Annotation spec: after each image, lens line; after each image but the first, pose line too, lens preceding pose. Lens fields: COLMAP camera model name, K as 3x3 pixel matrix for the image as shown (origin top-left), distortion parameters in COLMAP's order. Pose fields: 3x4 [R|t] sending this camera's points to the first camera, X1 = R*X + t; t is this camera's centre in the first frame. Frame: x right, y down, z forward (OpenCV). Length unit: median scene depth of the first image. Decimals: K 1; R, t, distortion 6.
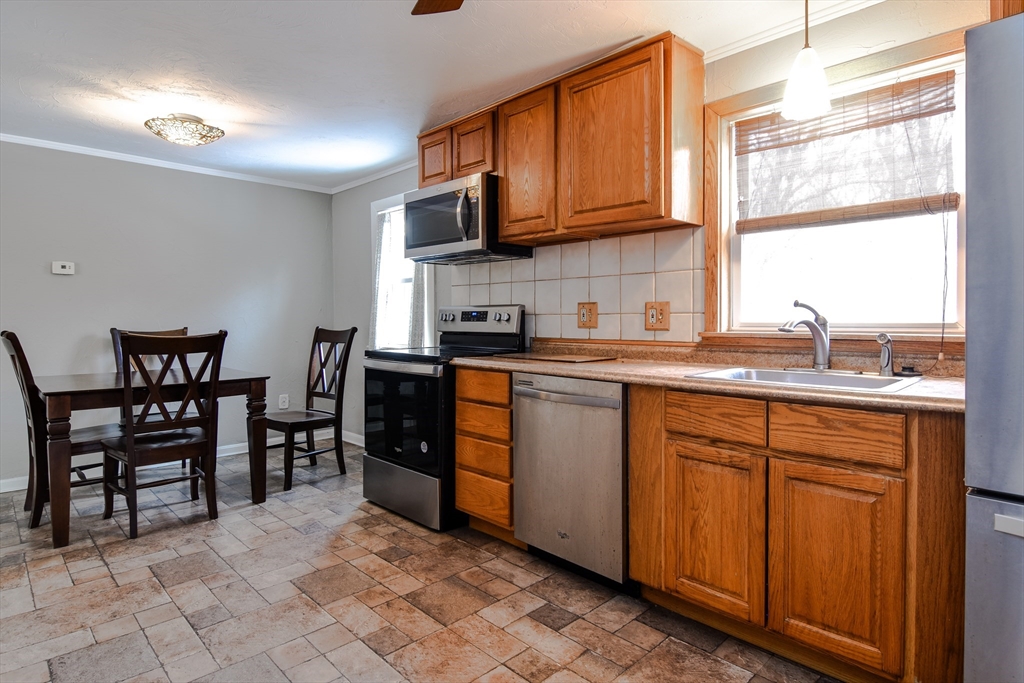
lens RADIAL K [[551.5, 0, 506.4], [0, 551.5, 332.1], [0, 0, 1]] dist [0.000235, -0.000753]
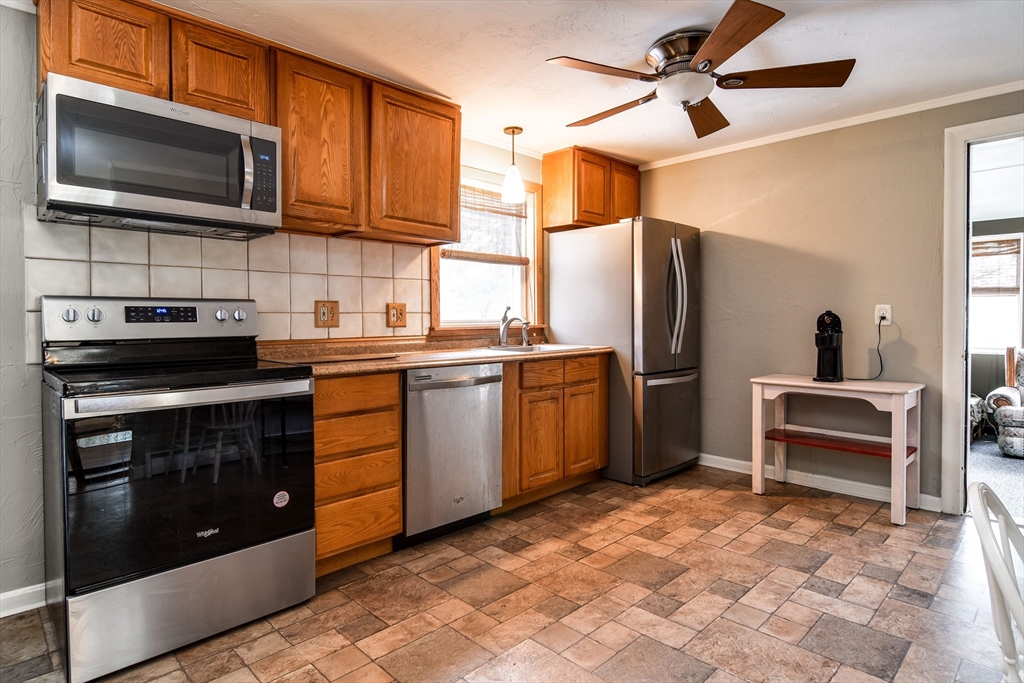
lens RADIAL K [[551.5, 0, 506.2], [0, 551.5, 336.6], [0, 0, 1]] dist [0.000235, -0.000753]
pose [[-0.004994, -0.031749, 0.999483, -0.951073], [0.030975, 0.999011, 0.031889, -0.014010], [-0.999508, 0.031118, -0.004006, 0.796108]]
